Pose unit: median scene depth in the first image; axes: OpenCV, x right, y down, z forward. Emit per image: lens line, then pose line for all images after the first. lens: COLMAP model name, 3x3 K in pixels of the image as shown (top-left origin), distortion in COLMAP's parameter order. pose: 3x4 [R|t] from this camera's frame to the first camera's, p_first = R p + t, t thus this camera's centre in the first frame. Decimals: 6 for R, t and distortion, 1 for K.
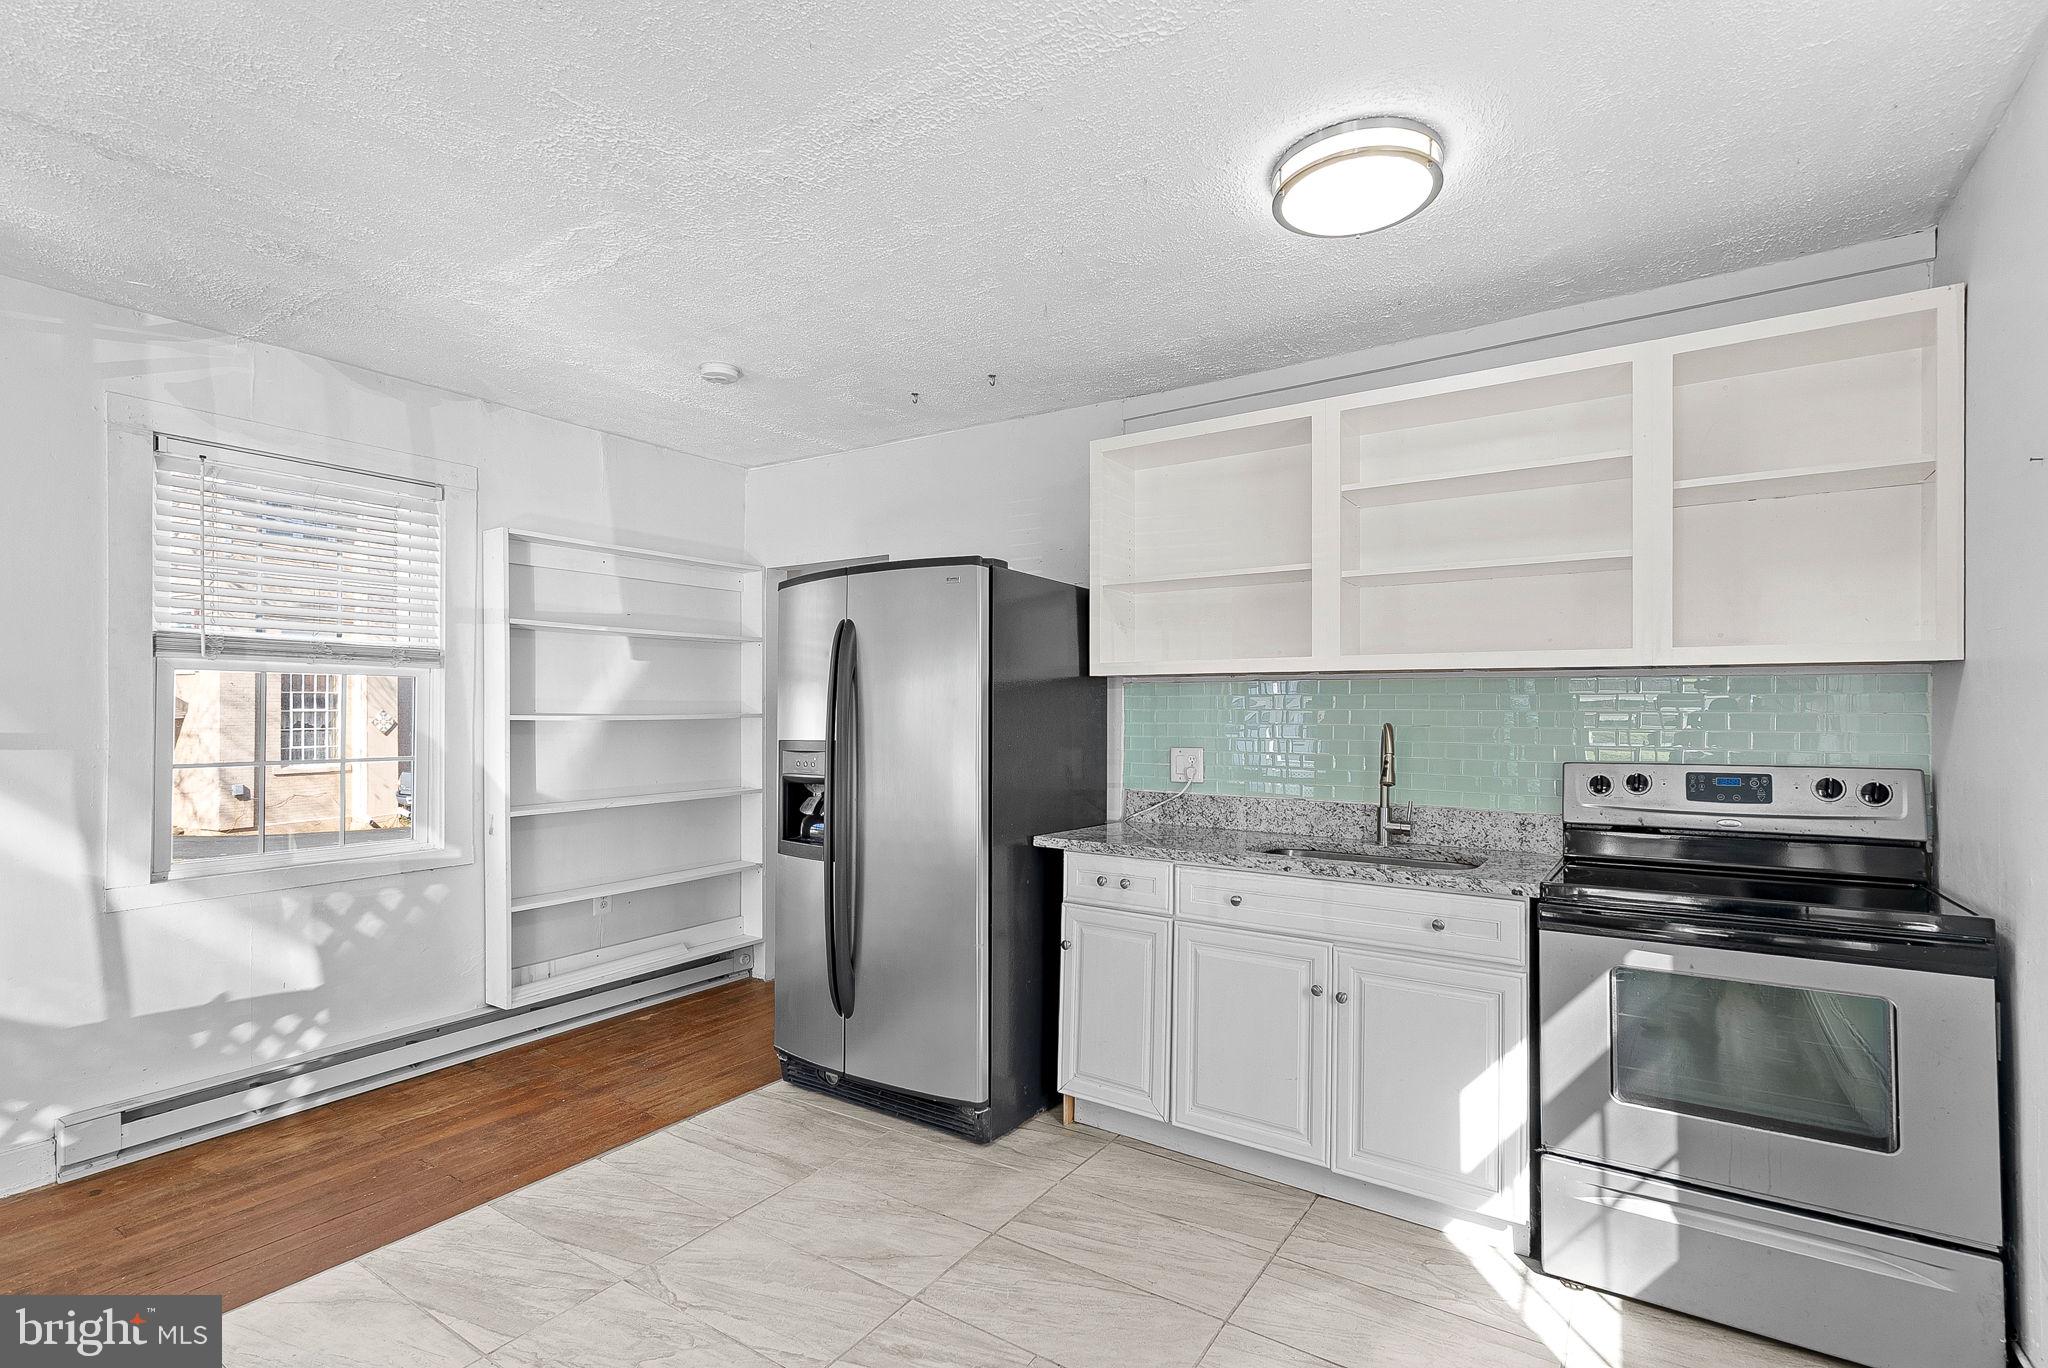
lens RADIAL K [[943.9, 0, 1022.5], [0, 943.9, 698.0], [0, 0, 1]] dist [-0.004790, 0.003391]
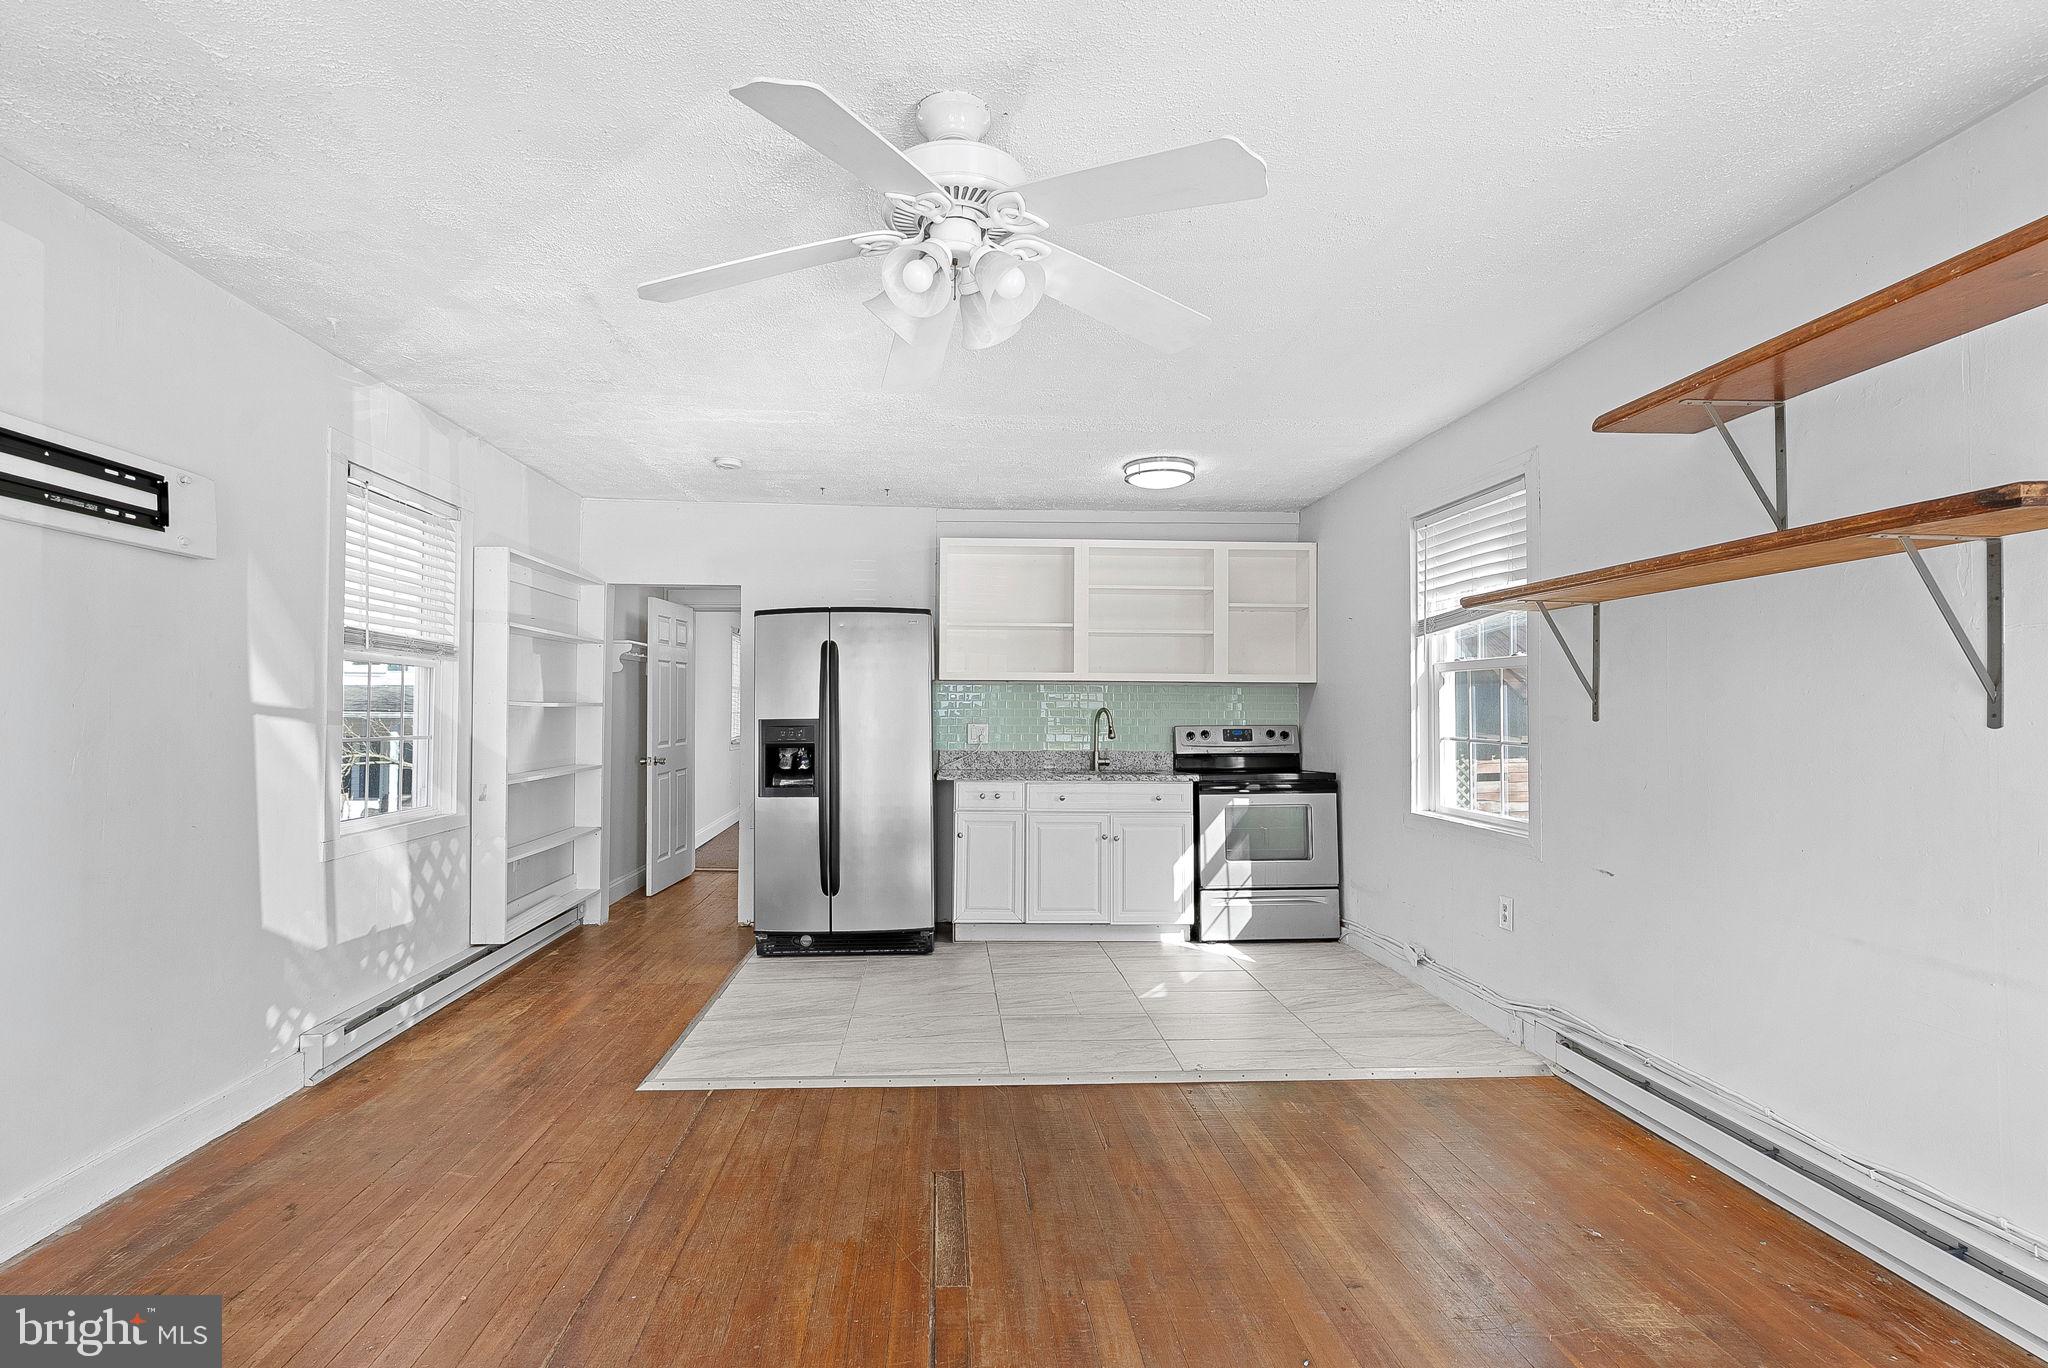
lens RADIAL K [[943.9, 0, 983.9], [0, 943.9, 683.5], [0, 0, 1]] dist [-0.004790, 0.003391]
pose [[0.808618, 0.019927, 0.587996, -0.968280], [-0.009660, 0.999741, -0.020595, 0.018719], [-0.588254, 0.010974, 0.808601, -0.441956]]
